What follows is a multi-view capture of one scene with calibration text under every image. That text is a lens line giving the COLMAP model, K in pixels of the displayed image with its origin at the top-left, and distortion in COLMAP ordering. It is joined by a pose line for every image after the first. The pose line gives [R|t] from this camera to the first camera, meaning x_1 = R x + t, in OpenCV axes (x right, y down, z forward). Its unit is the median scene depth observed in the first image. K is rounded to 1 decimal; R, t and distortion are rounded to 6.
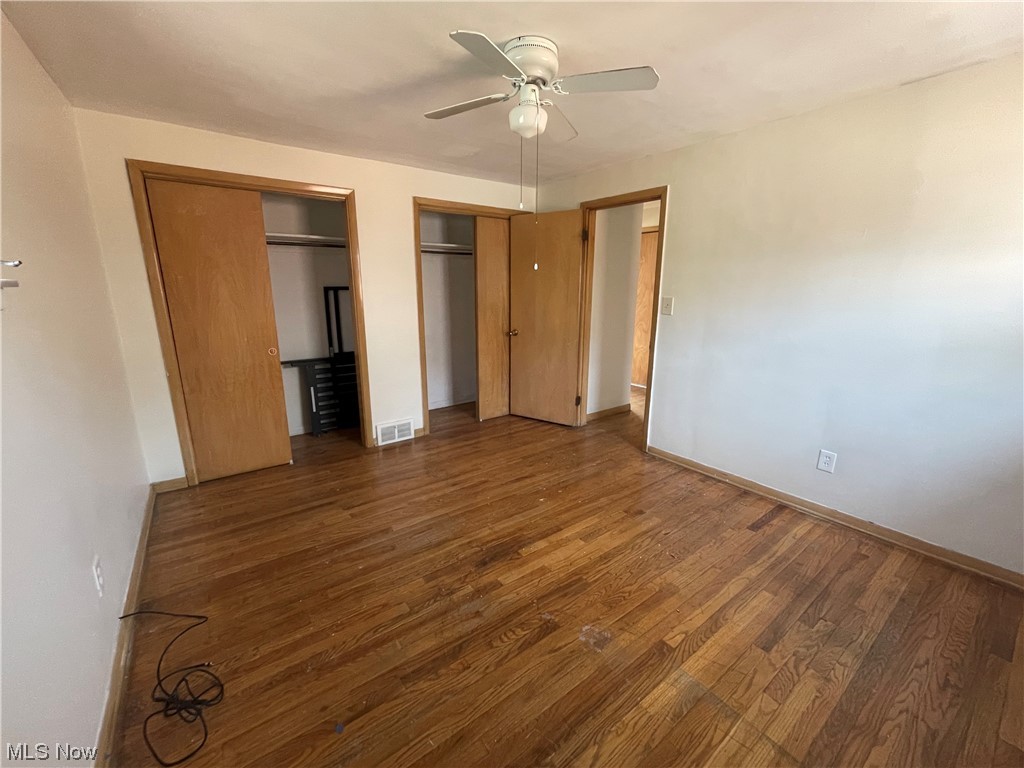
lens RADIAL K [[414.1, 0, 511.9], [0, 414.1, 382.4], [0, 0, 1]] dist [0.001236, 0.000287]
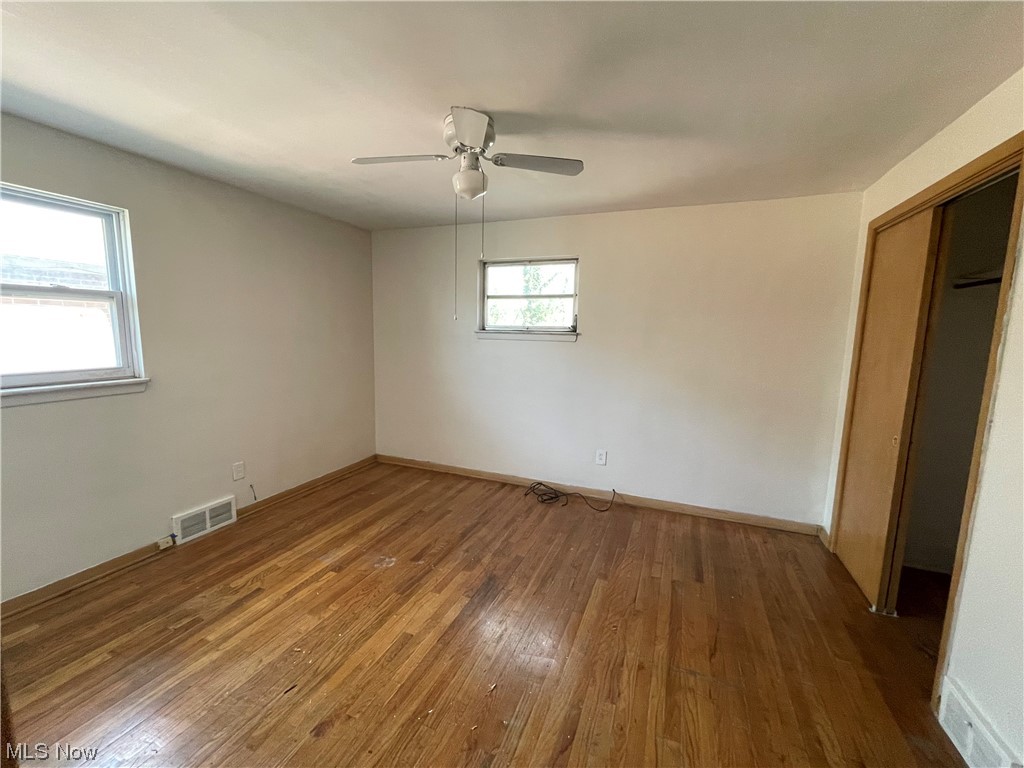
lens RADIAL K [[414.1, 0, 510.3], [0, 414.1, 383.1], [0, 0, 1]] dist [0.001236, 0.000287]
pose [[-0.854420, 0.048366, -0.517327, 0.465428], [-0.141942, 0.936057, 0.321947, -0.448580], [0.499819, 0.348508, -0.792920, 1.828057]]
